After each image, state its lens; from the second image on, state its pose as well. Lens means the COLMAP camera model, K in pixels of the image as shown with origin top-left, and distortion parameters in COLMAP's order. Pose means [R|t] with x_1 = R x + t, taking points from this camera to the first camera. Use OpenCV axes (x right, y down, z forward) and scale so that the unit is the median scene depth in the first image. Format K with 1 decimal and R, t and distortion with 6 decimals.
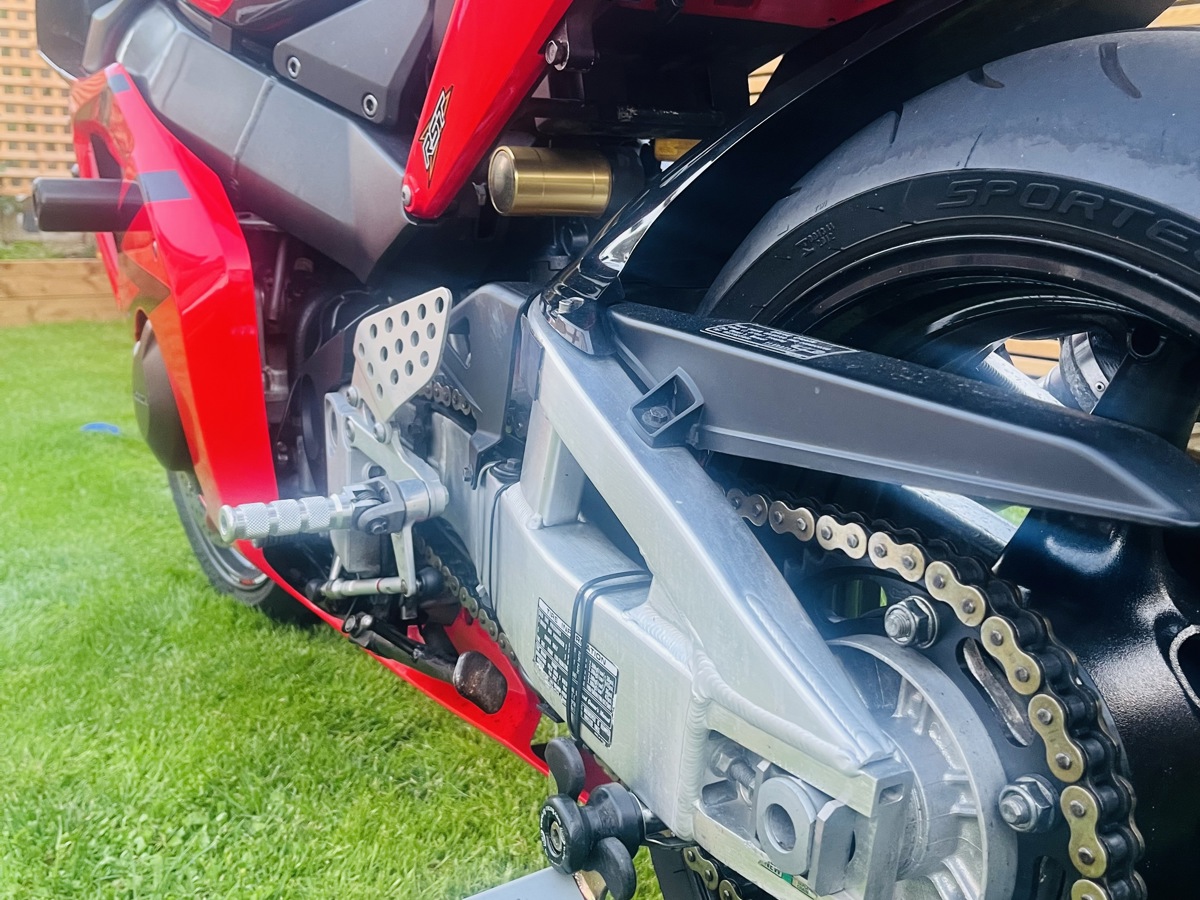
lens RADIAL K [[1214.1, 0, 600.0], [0, 1214.1, 450.0], [0, 0, 1]] dist [-0.010016, 0.006303]
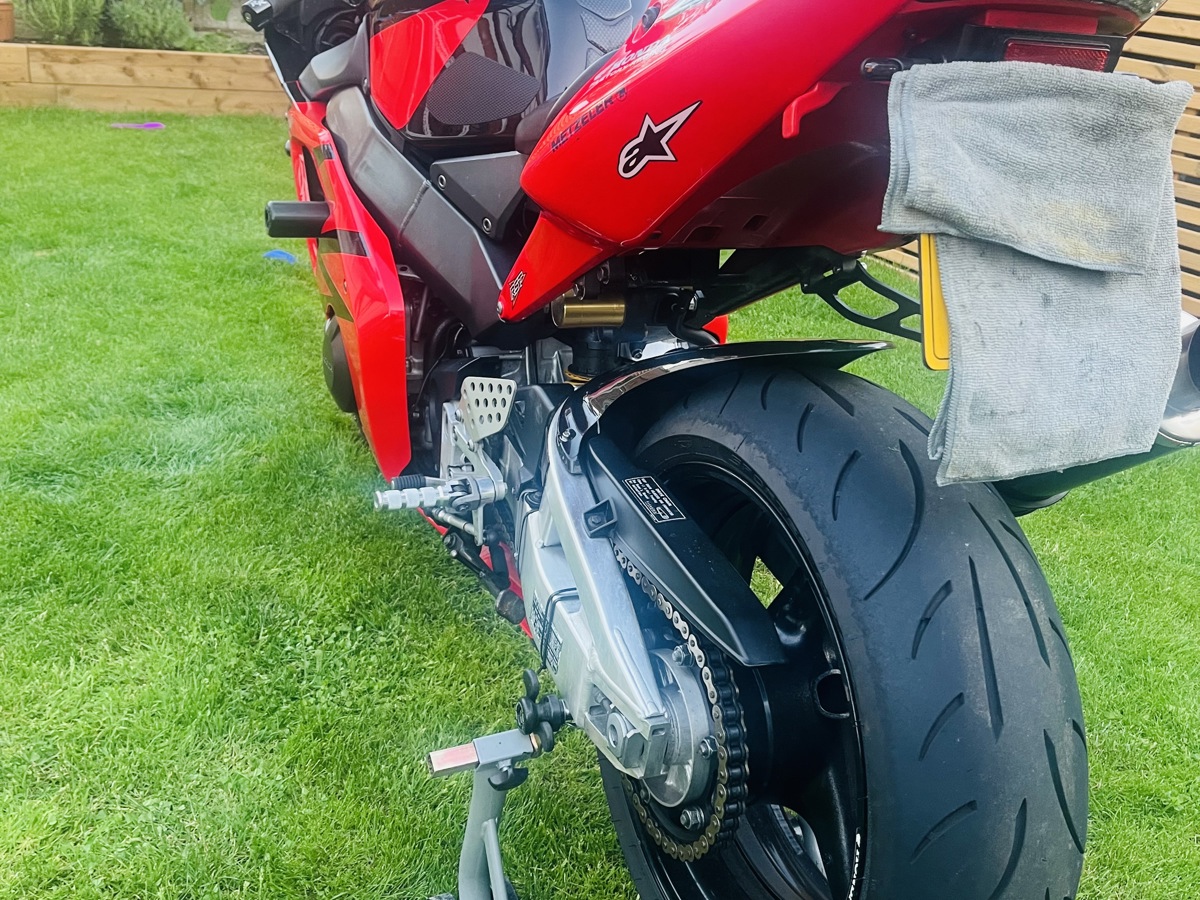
lens RADIAL K [[1214.1, 0, 600.0], [0, 1214.1, 450.0], [0, 0, 1]] dist [-0.010016, 0.006303]
pose [[0.986678, 0.129959, -0.097868, 0.118747], [-0.109143, 0.974874, 0.194185, -0.267716], [0.120645, -0.180917, 0.976071, -0.457415]]
